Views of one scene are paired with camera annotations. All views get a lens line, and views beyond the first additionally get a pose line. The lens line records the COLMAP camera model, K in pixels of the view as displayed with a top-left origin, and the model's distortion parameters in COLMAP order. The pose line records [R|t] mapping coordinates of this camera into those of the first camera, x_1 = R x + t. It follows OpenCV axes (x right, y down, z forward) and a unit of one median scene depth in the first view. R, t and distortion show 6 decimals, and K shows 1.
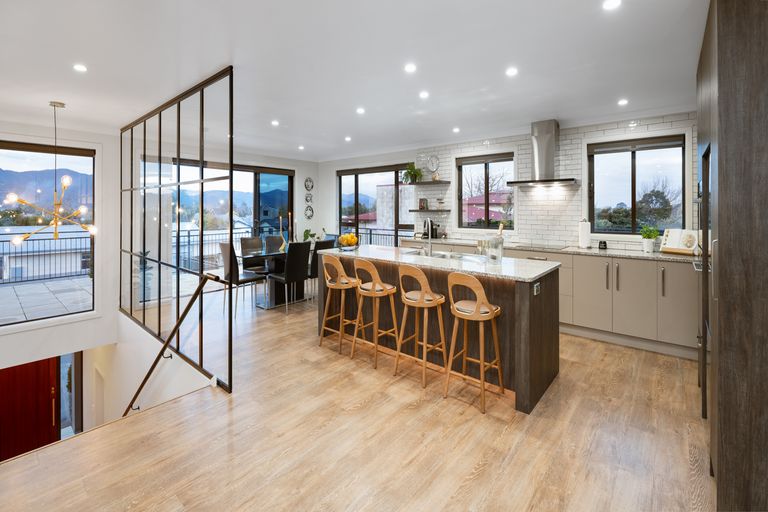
lens RADIAL K [[340.9, 0, 383.7], [0, 340.9, 209.1], [0, 0, 1]] dist [0.001419, 0.000014]
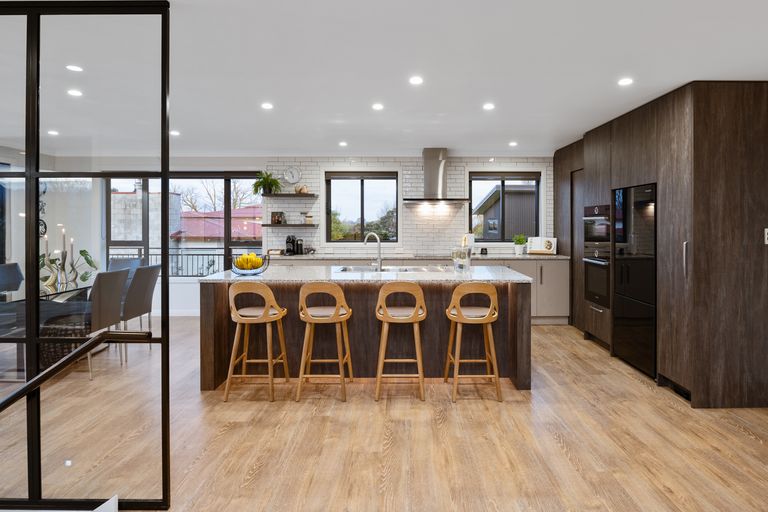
lens RADIAL K [[341.0, 0, 384.1], [0, 341.0, 224.4], [0, 0, 1]] dist [-0.000235, -0.000112]
pose [[0.792177, -0.003738, 0.610280, -0.420740], [0.001156, 0.999989, 0.004623, -0.002544], [-0.610290, -0.002957, 0.792172, 0.195093]]
